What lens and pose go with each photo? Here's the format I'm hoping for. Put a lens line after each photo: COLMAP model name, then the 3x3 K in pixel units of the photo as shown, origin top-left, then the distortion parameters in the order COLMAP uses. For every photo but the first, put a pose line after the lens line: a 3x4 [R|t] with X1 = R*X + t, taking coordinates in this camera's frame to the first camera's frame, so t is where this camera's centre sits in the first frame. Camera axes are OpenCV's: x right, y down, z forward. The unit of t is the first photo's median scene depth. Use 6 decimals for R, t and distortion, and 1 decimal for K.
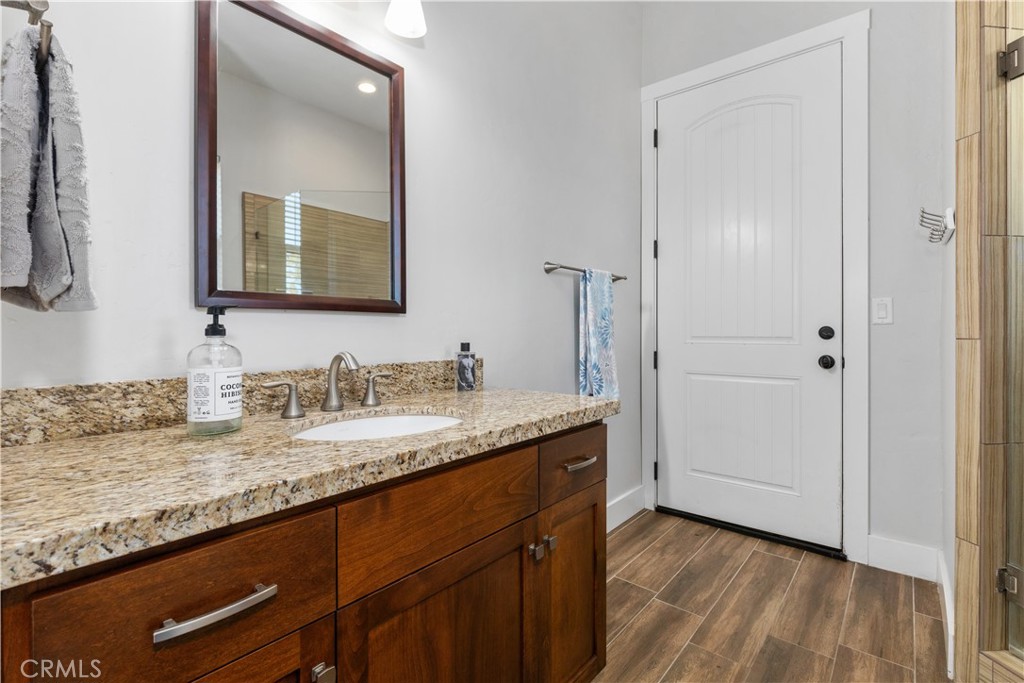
lens RADIAL K [[474.4, 0, 512.2], [0, 474.4, 331.2], [0, 0, 1]] dist [-0.000506, -0.000487]
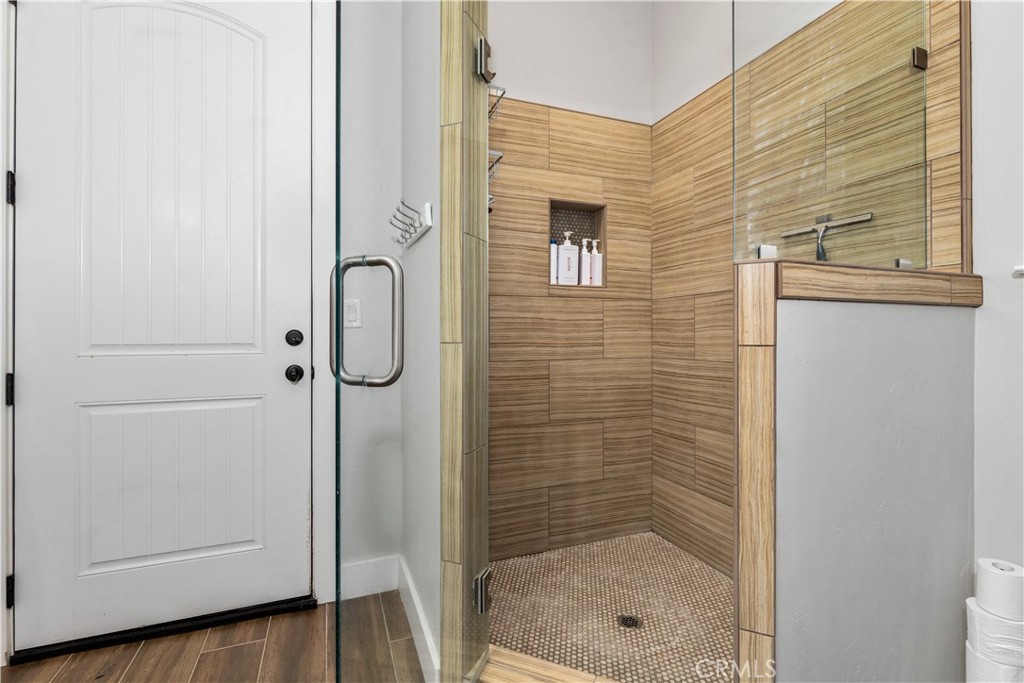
lens RADIAL K [[474.4, 0, 513.1], [0, 474.4, 331.4], [0, 0, 1]] dist [-0.000506, -0.000487]
pose [[0.484215, 0.005802, 0.874930, 0.135608], [0.004673, 0.999947, -0.009218, 0.001944], [-0.874937, 0.008552, 0.484162, 0.290312]]
